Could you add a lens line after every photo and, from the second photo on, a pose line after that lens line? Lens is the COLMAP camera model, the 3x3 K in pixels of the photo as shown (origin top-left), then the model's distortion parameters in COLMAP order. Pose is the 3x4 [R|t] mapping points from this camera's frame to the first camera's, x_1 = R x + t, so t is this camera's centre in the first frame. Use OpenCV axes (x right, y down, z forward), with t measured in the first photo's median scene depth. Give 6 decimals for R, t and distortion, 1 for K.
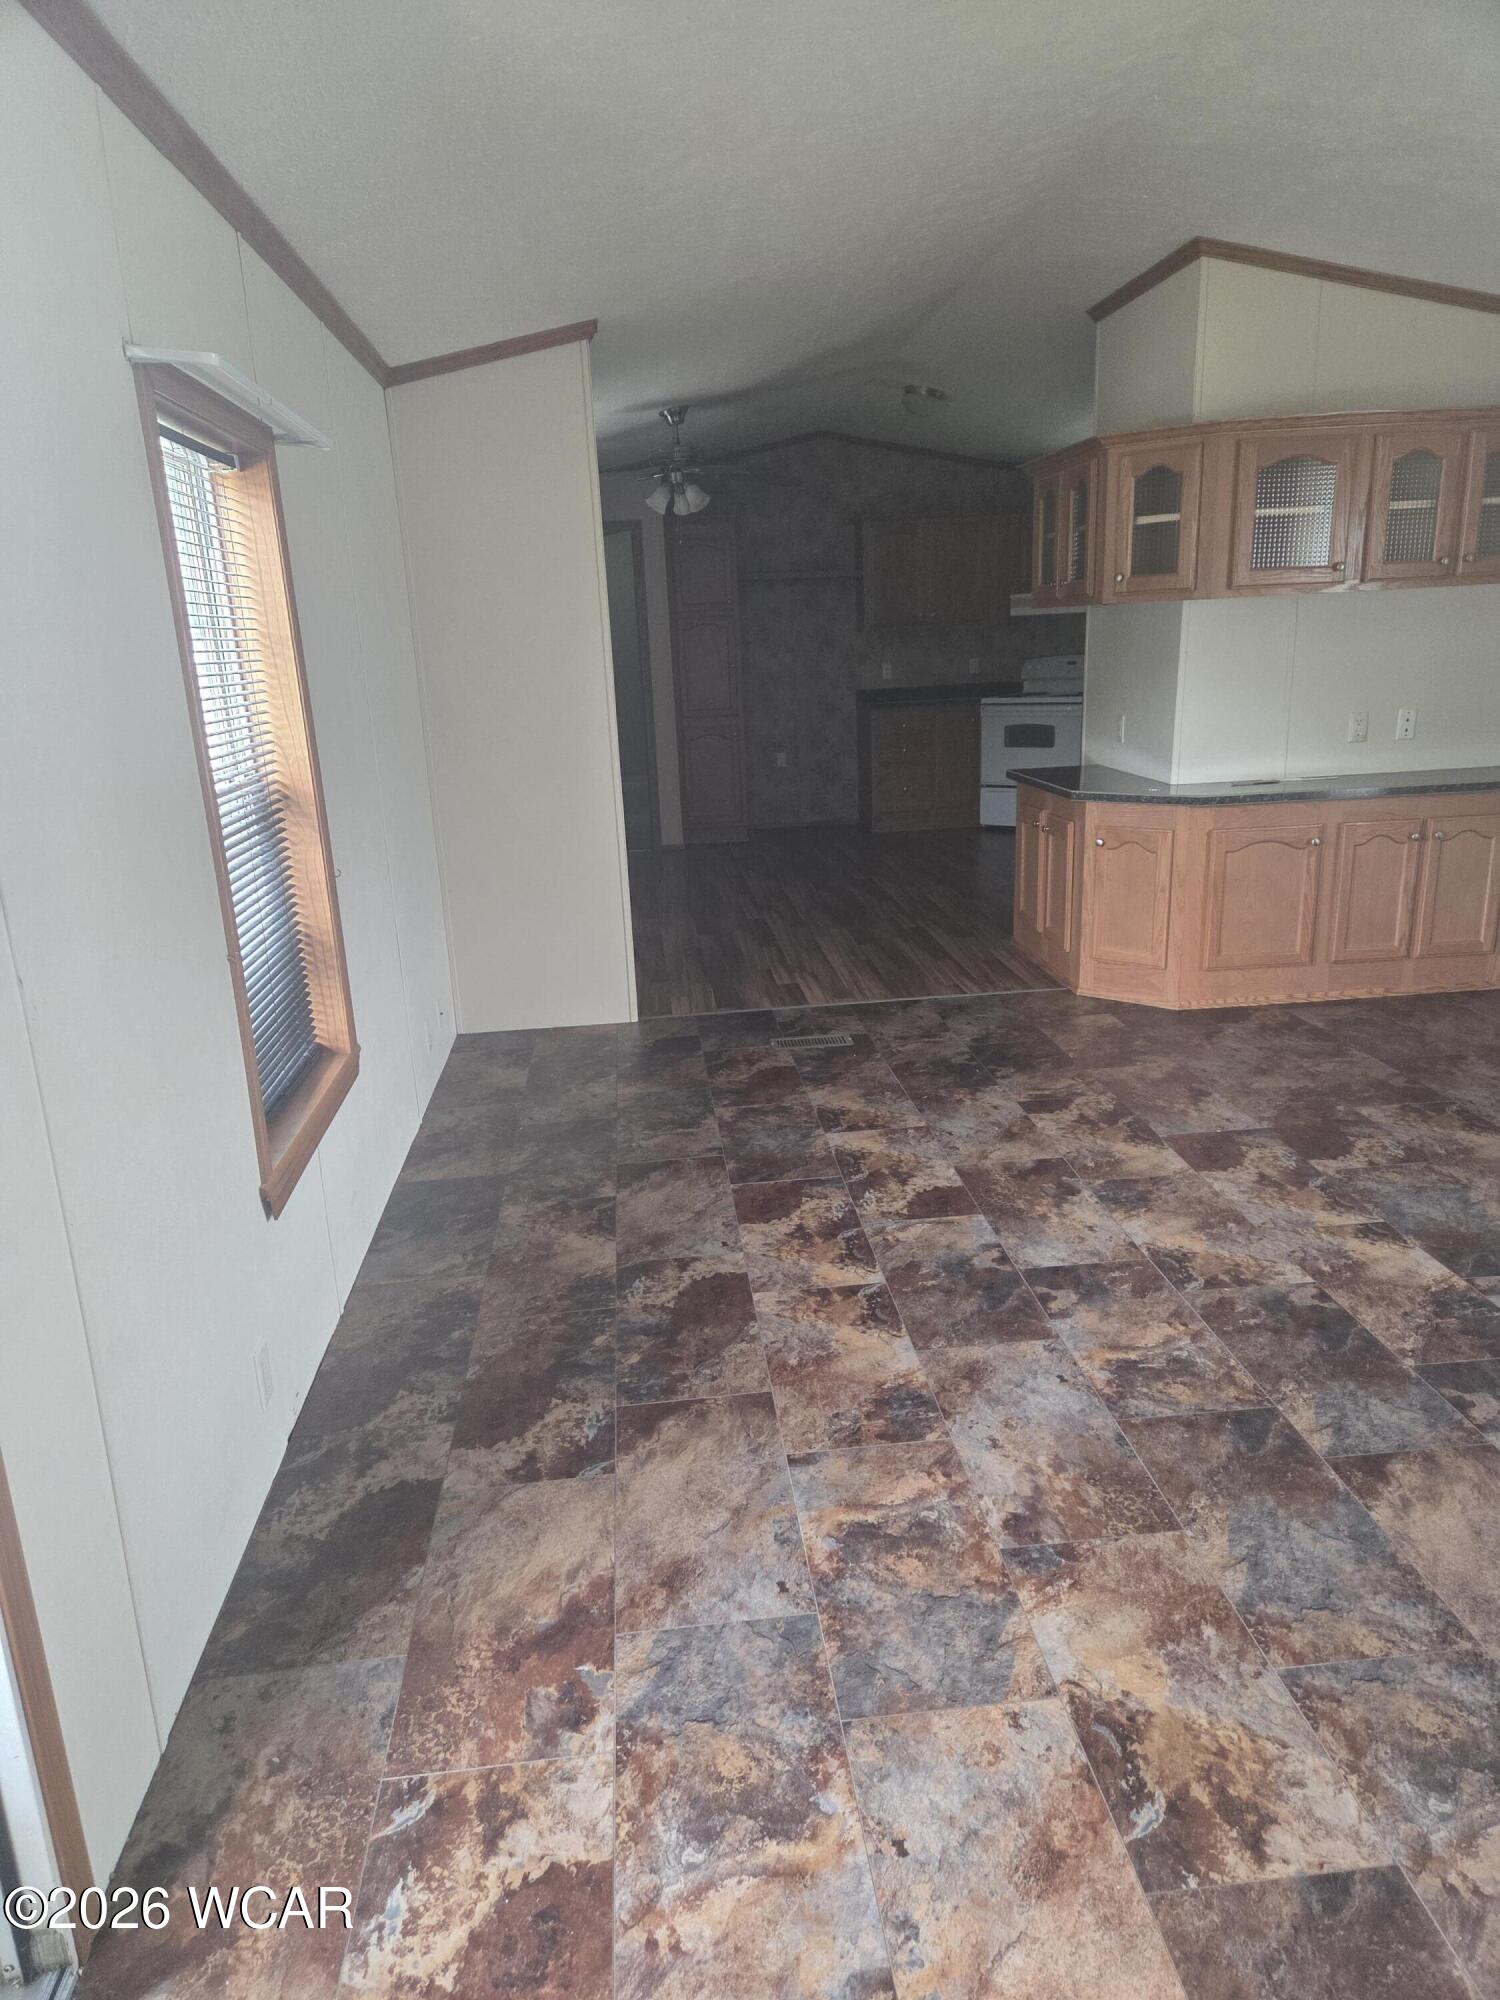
lens RADIAL K [[1290.5, 0, 748.7], [0, 1290.5, 1018.3], [0, 0, 1]] dist [0.000222, -0.009681]
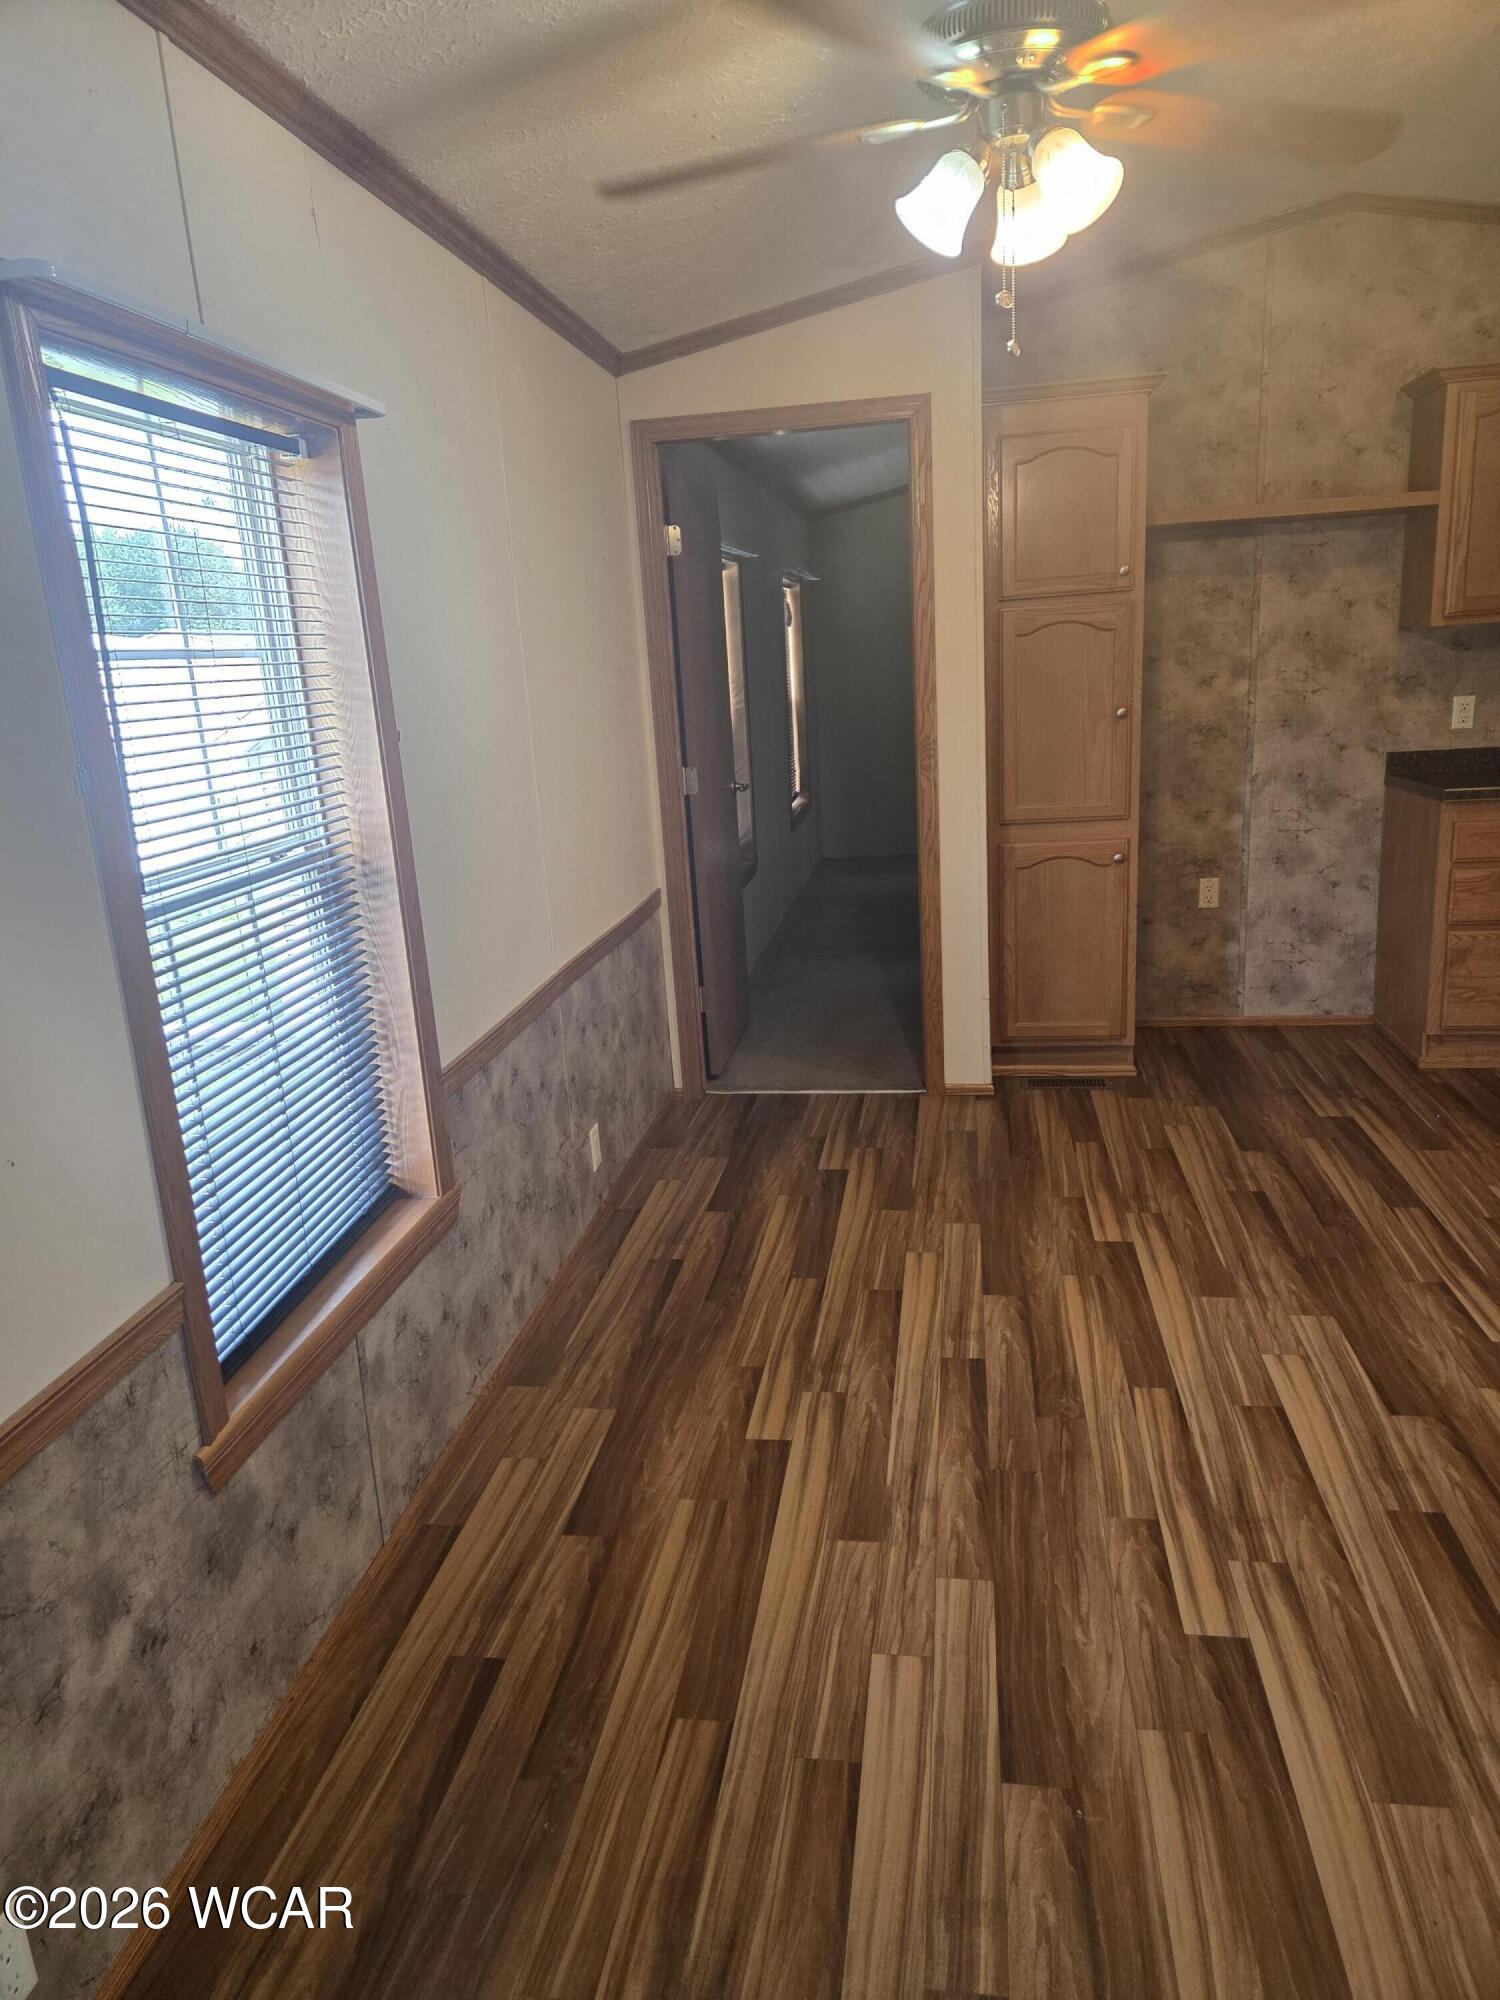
lens RADIAL K [[1340.4, 0, 737.4], [0, 1340.4, 1000.9], [0, 0, 1]] dist [0.074686, -0.068195]
pose [[0.976188, 0.048396, -0.211458, -0.085979], [-0.054227, 0.998289, -0.021861, -0.309613], [0.210038, 0.032807, 0.977143, 1.033523]]
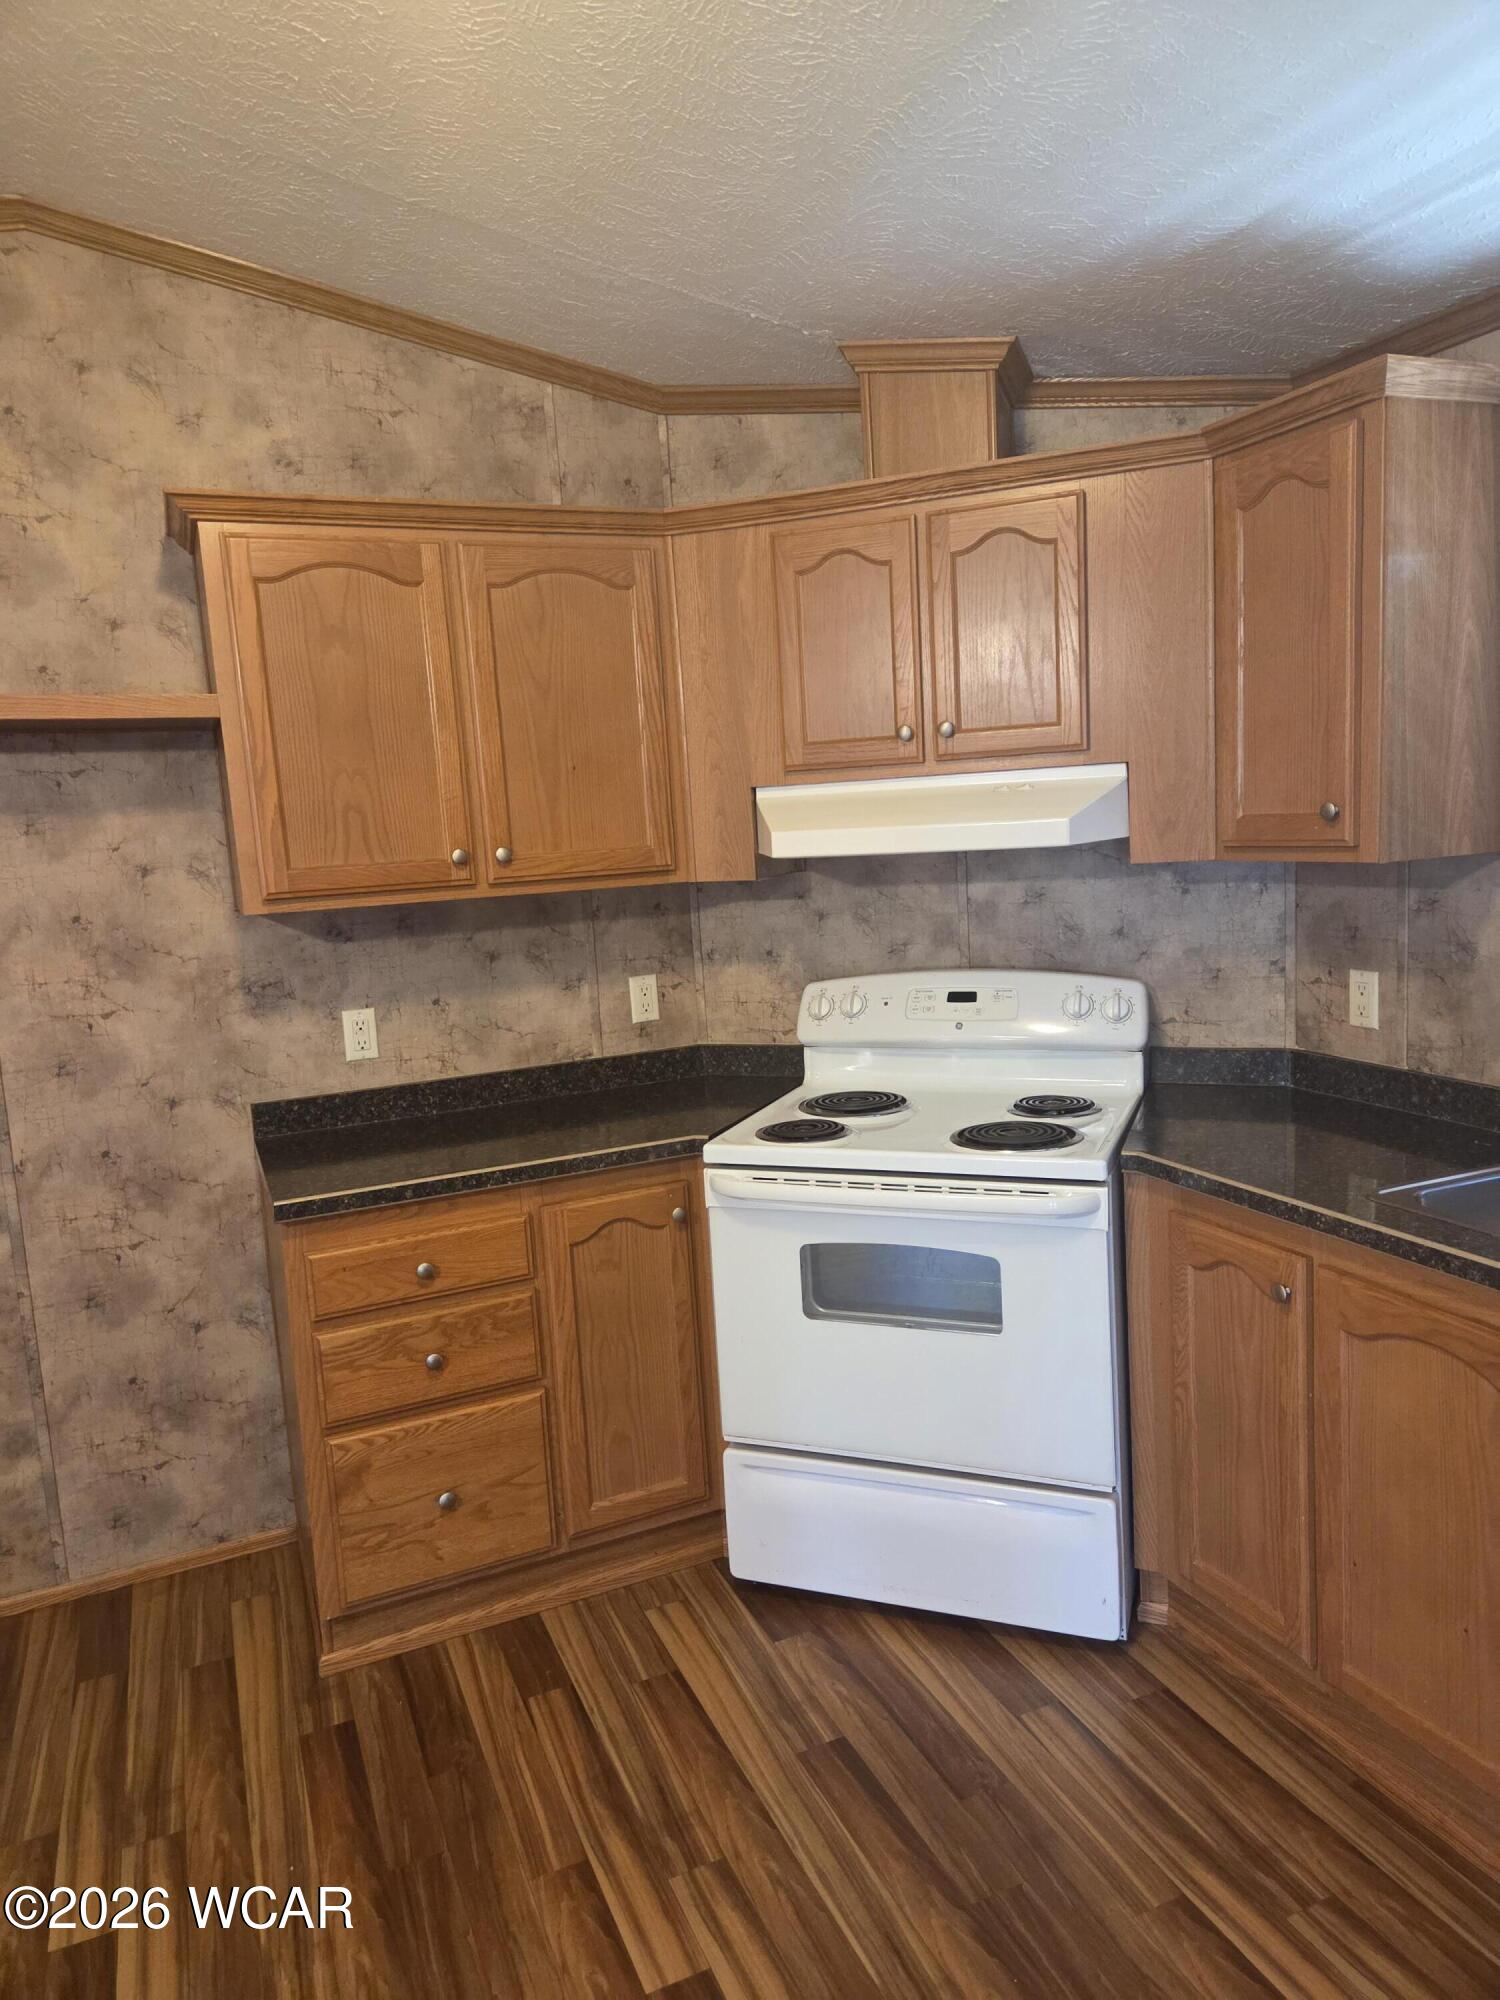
lens RADIAL K [[1340.4, 0, 775.6], [0, 1340.4, 992.9], [0, 0, 1]] dist [0.074686, -0.068195]
pose [[0.935453, -0.048093, 0.350163, 0.194818], [0.108471, 0.981955, -0.154914, -0.484508], [-0.336394, 0.182898, 0.923790, 1.495502]]
